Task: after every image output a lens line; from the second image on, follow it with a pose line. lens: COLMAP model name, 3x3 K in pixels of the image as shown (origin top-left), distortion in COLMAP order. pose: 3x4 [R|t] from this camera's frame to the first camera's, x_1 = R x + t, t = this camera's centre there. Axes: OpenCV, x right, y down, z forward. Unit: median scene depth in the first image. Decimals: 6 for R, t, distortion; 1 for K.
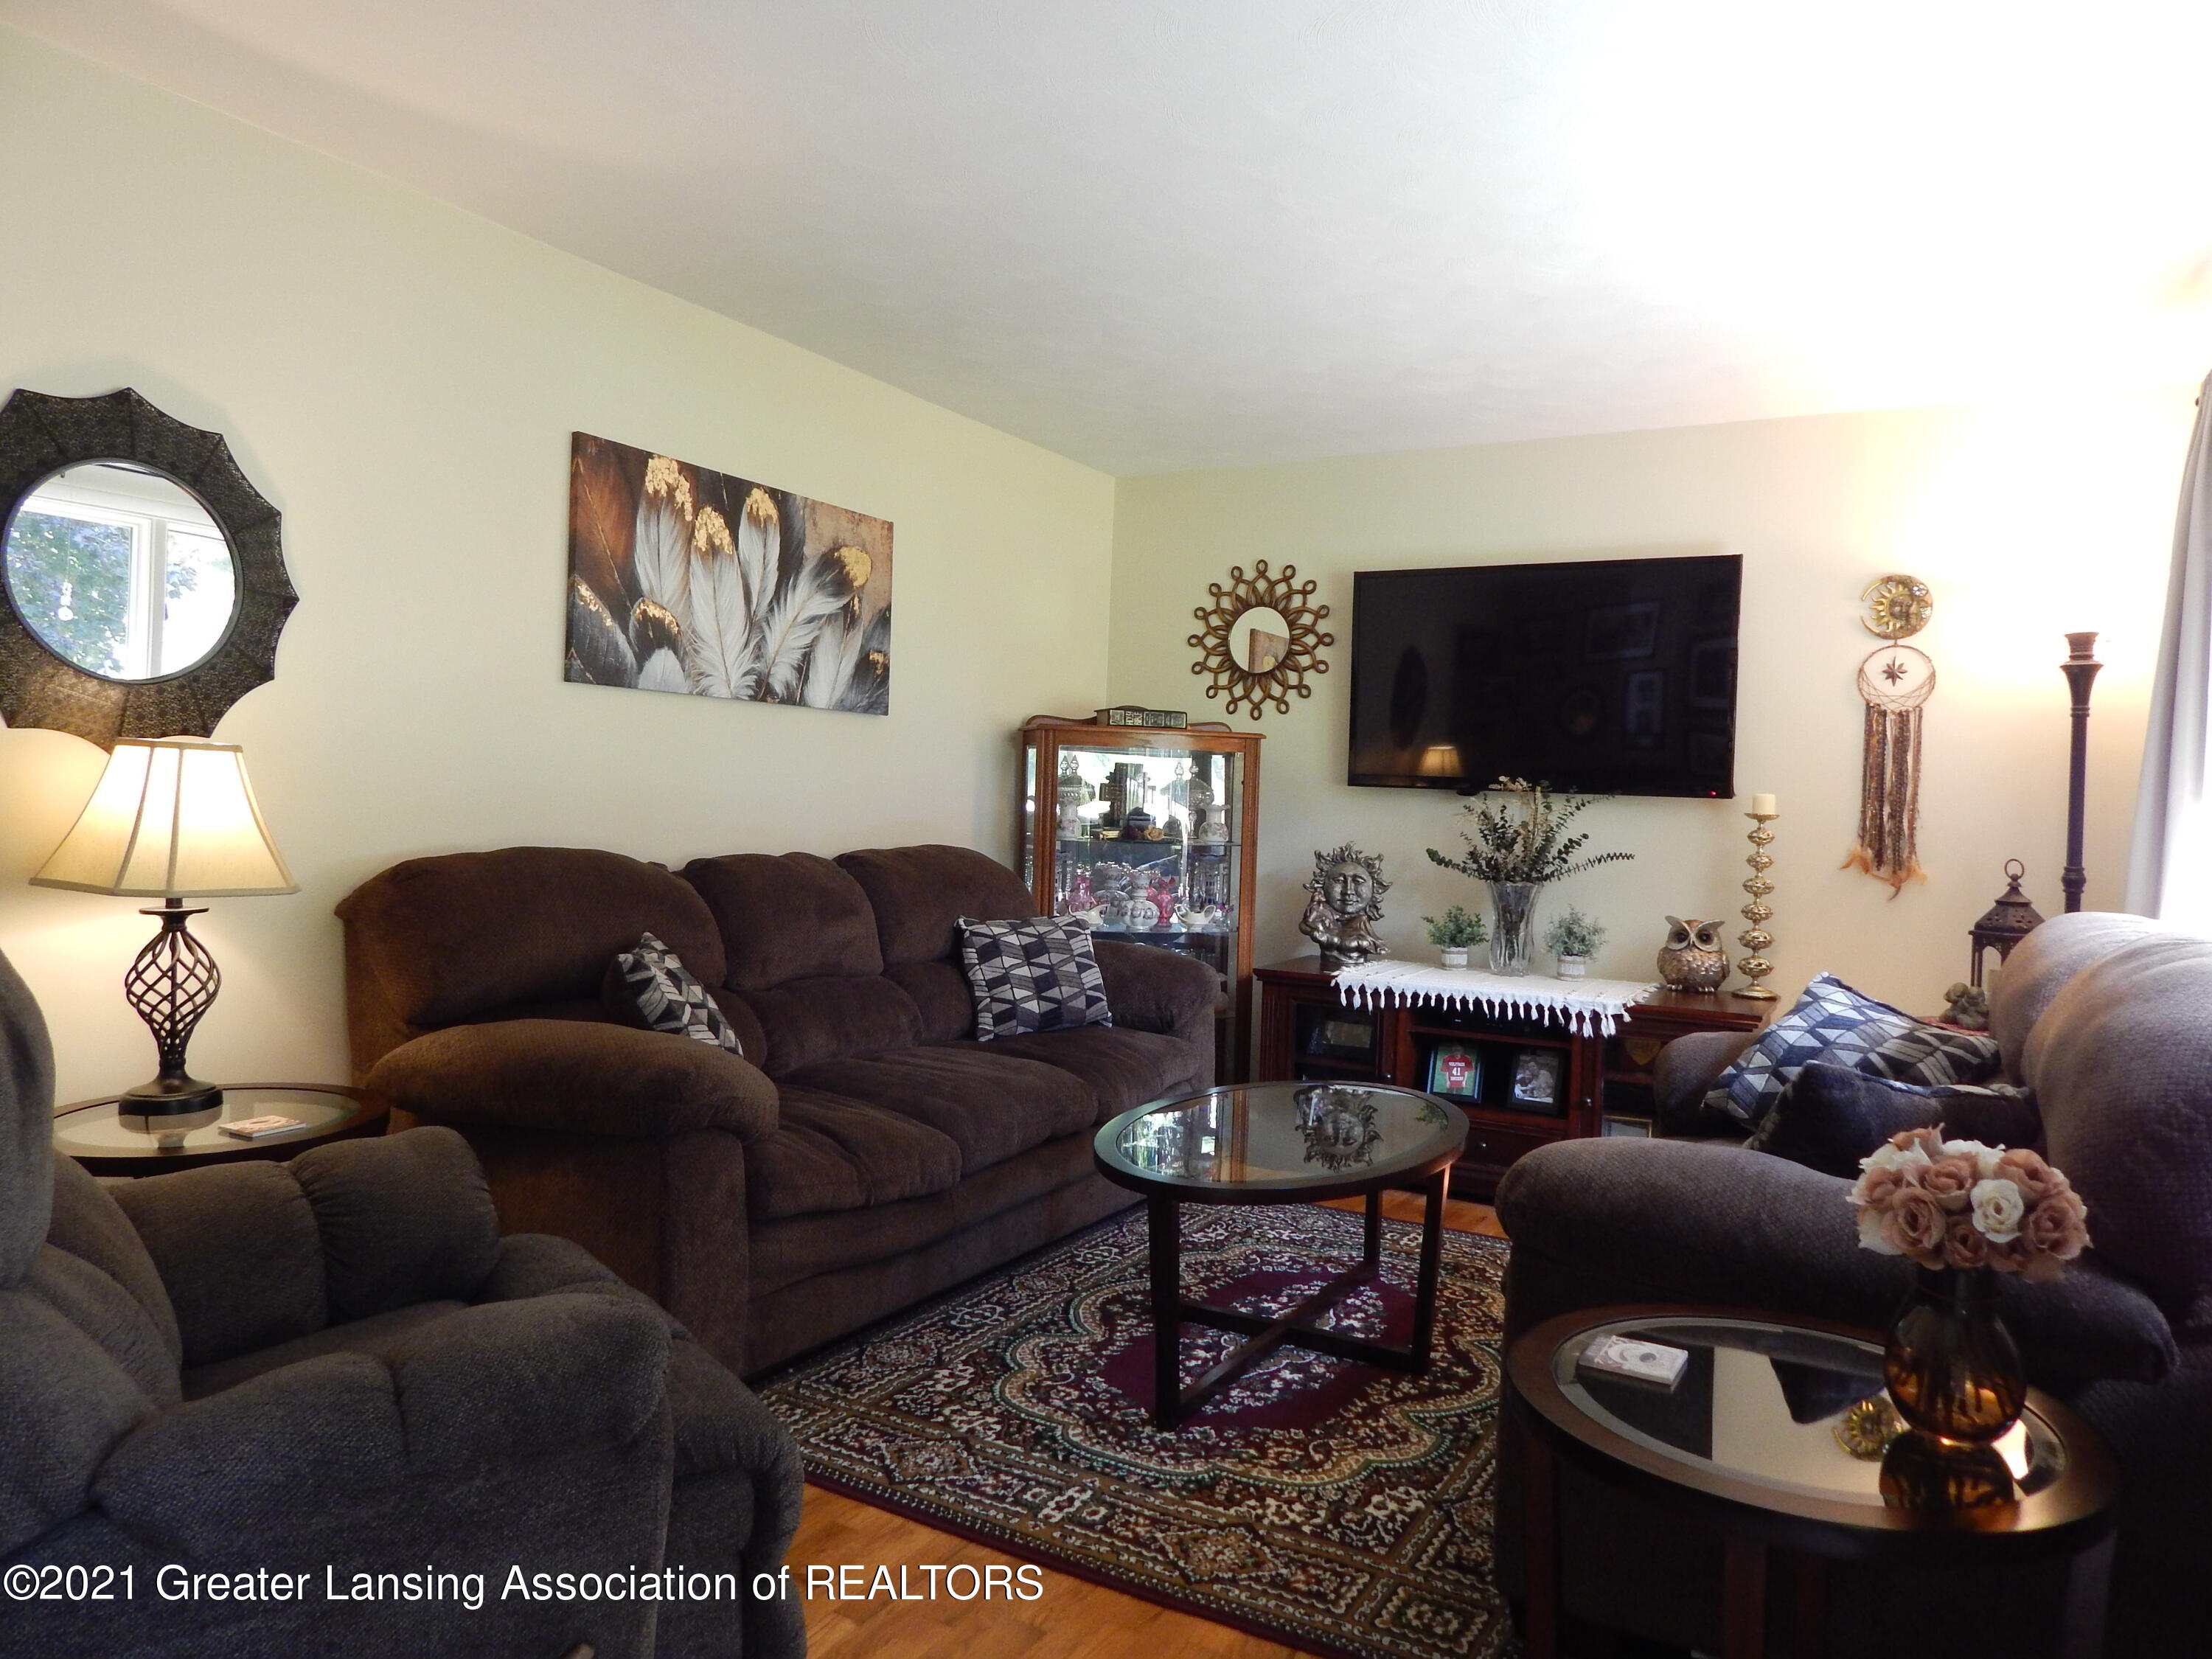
lens RADIAL K [[1482.3, 0, 1104.1], [0, 1482.3, 829.7], [0, 0, 1]] dist [0.001585, -0.001028]
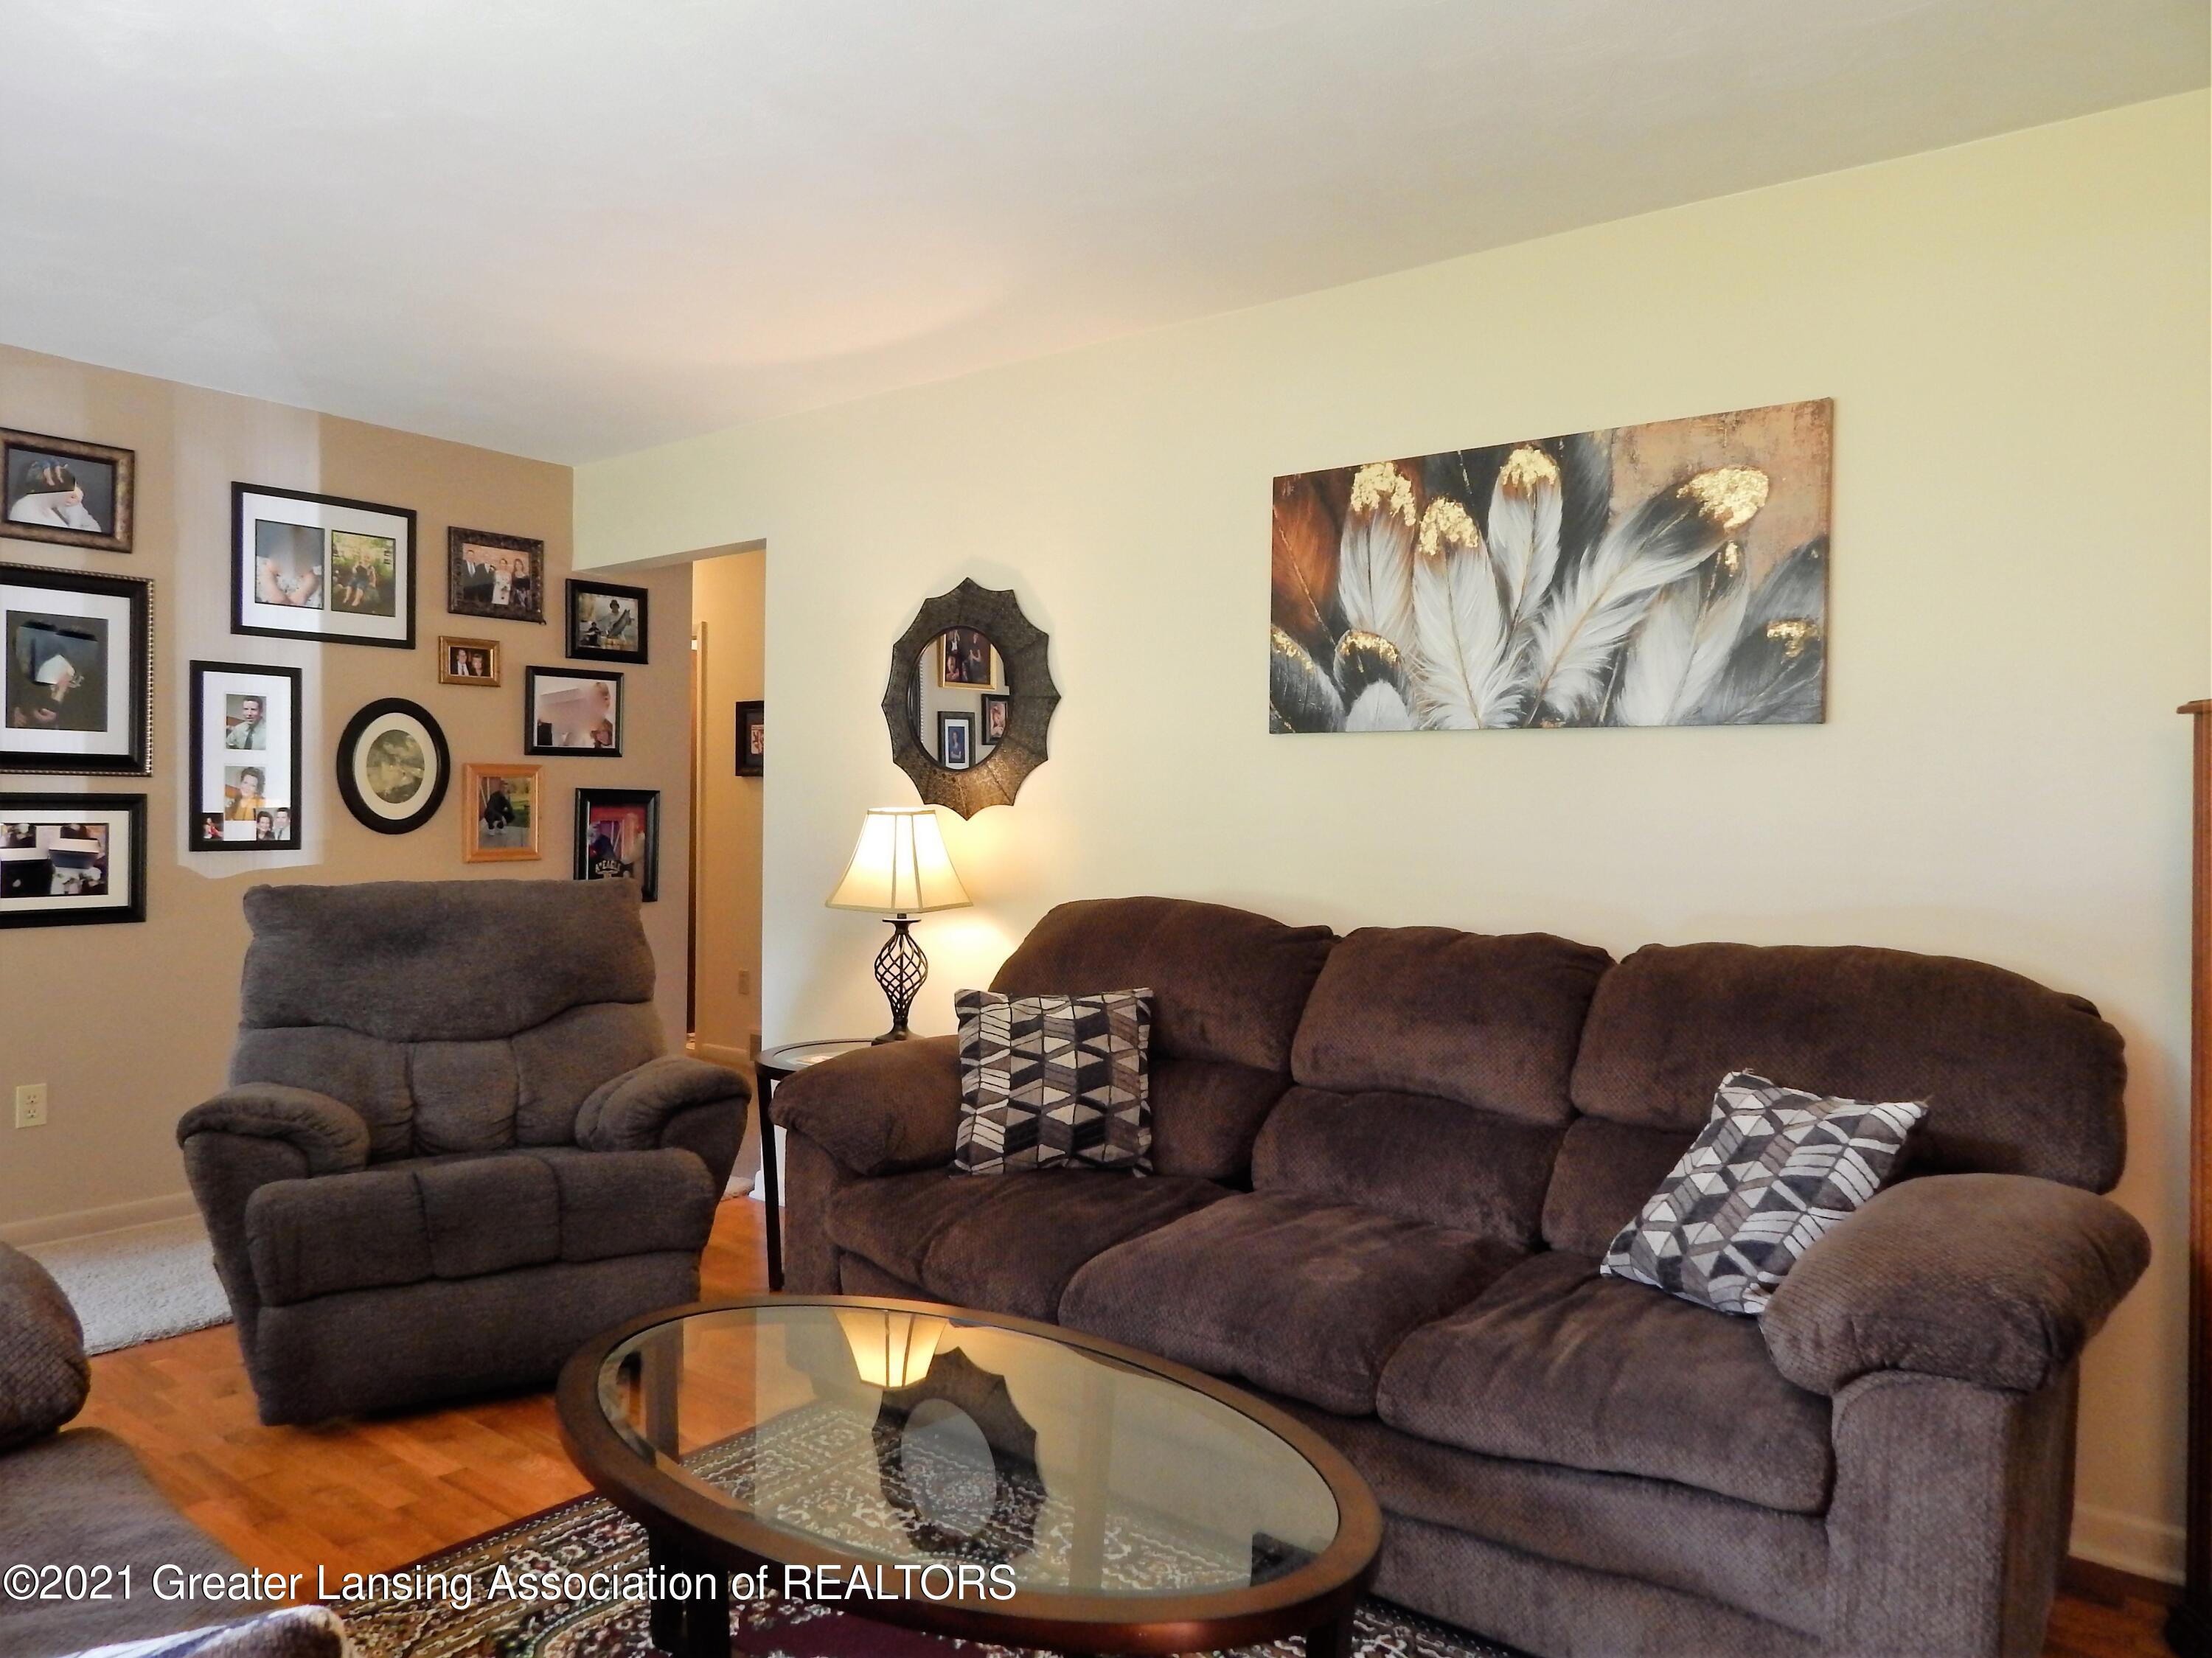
lens RADIAL K [[1482.2, 0, 1103.6], [0, 1482.2, 828.4], [0, 0, 1]] dist [0.001585, -0.001028]
pose [[-0.141166, -0.021665, -0.989749, 0.561941], [-0.040957, 0.999032, -0.016027, -0.015831], [0.989138, 0.038274, -0.141916, 0.936481]]
